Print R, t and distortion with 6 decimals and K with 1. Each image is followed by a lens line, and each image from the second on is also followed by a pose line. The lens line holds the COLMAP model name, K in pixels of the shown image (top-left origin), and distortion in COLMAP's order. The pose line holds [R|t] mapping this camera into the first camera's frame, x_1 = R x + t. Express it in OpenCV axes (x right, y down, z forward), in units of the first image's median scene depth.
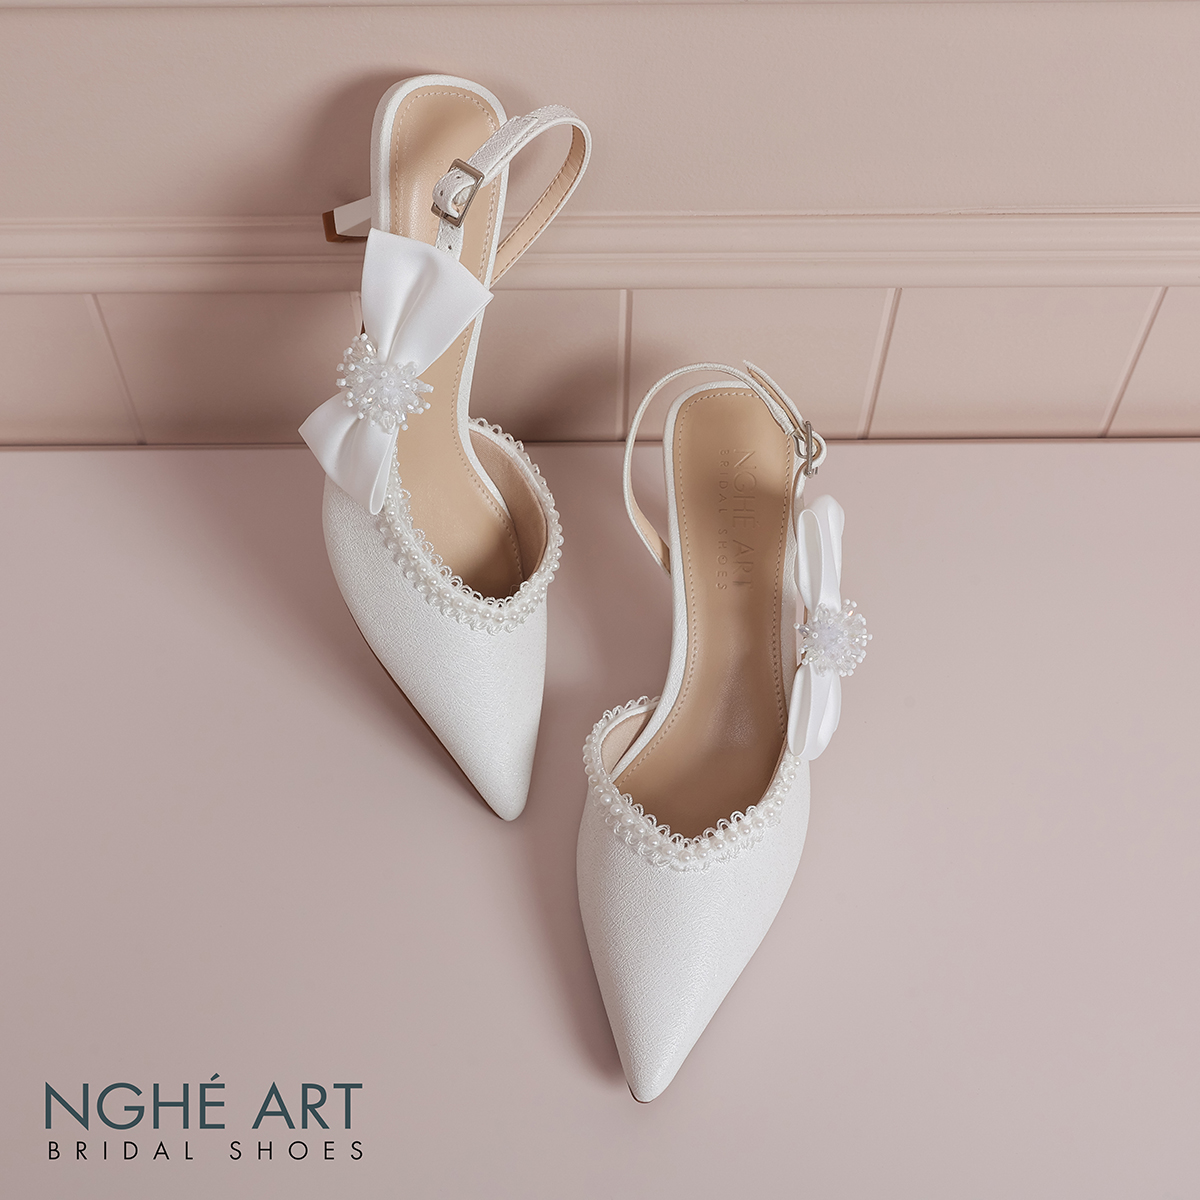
lens RADIAL K [[1731.7, 0, 571.9], [0, 1731.7, 599.2], [0, 0, 1]] dist [-0.055077, 0.019991]
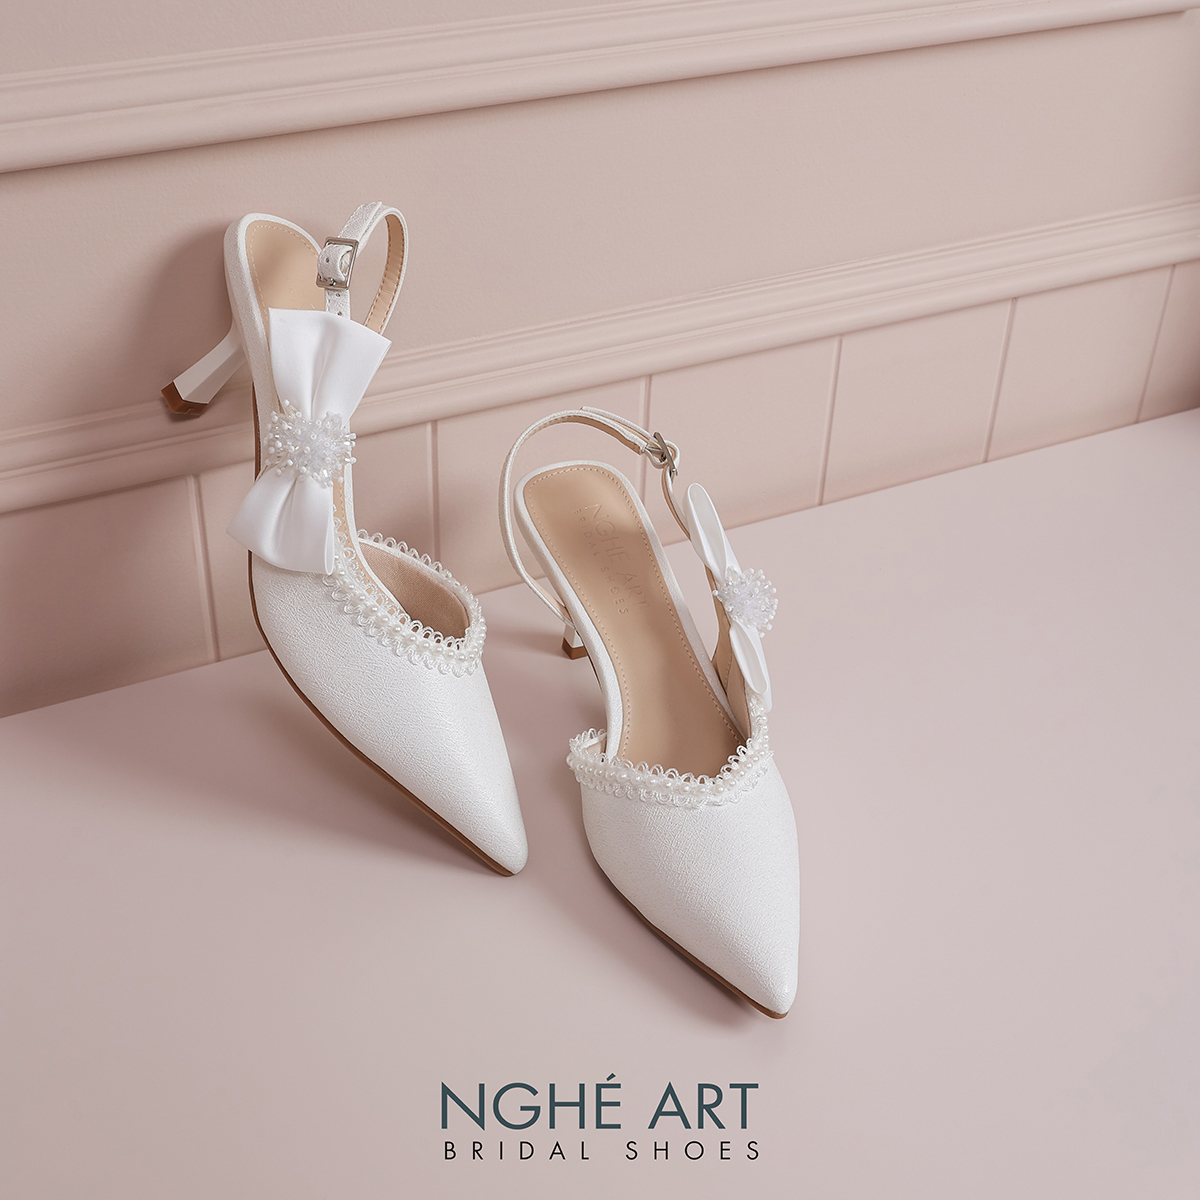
lens RADIAL K [[1726.8, 0, 600.0], [0, 1726.8, 600.0], [0, 0, 1]] dist [-0.033560, -0.046127]
pose [[0.893553, -0.233948, 0.383186, -0.363763], [0.362629, 0.879294, -0.308776, 0.337566], [-0.264695, 0.414862, 0.870532, 0.063636]]
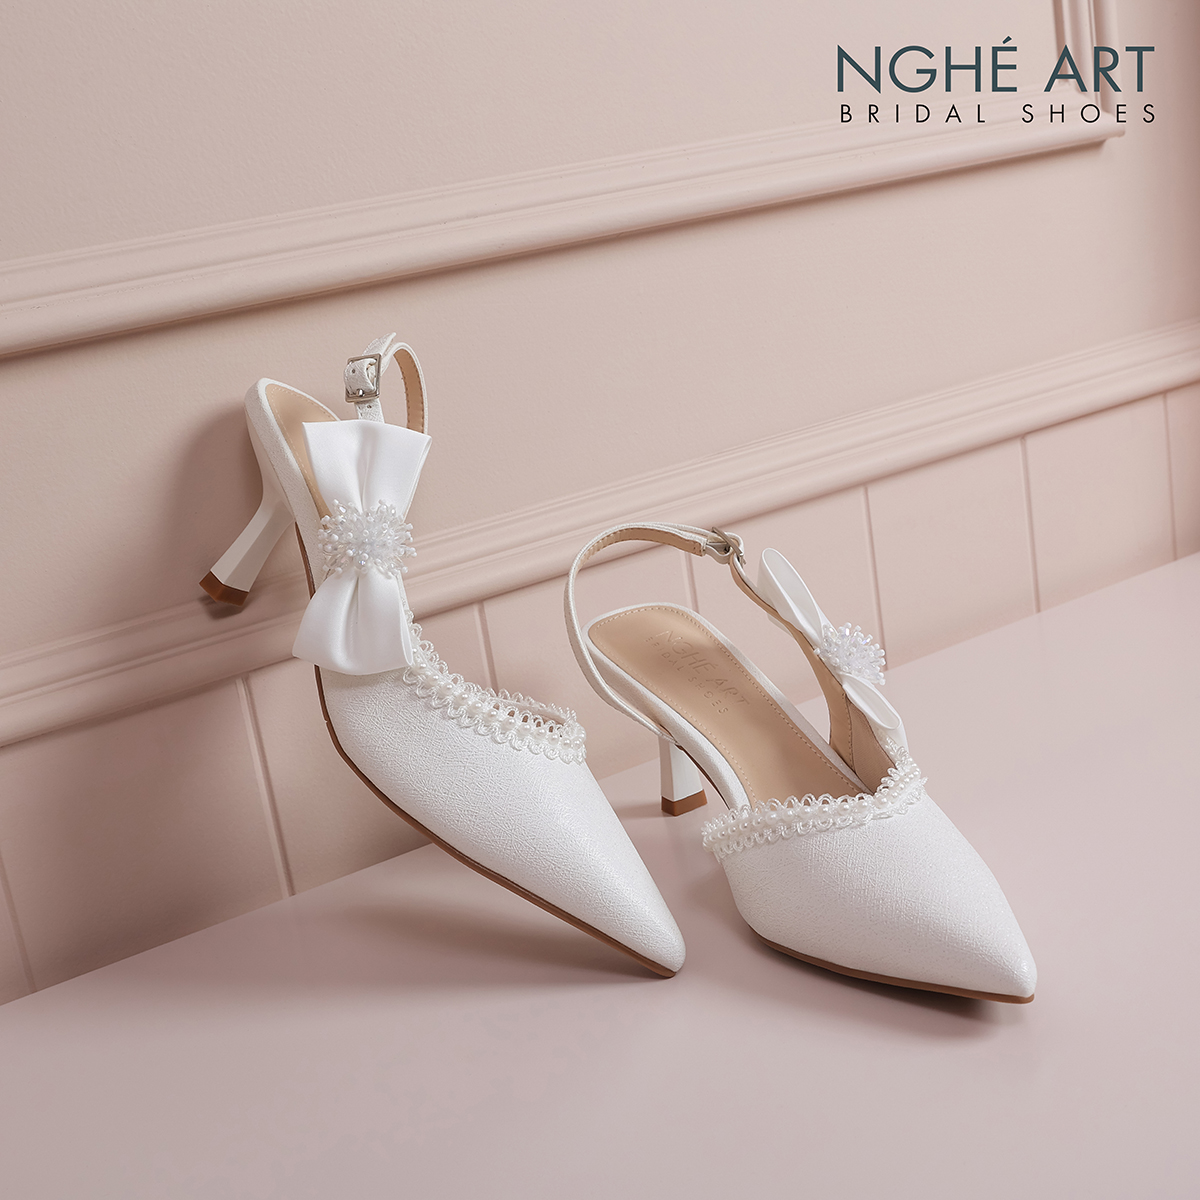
lens RADIAL K [[1731.7, 0, 571.9], [0, 1731.7, 599.2], [0, 0, 1]] dist [-0.055077, 0.019991]
pose [[0.841784, -0.263169, 0.471320, -0.473299], [0.521120, 0.623963, -0.582327, 0.524173], [-0.140836, 0.735808, 0.662384, 0.323735]]
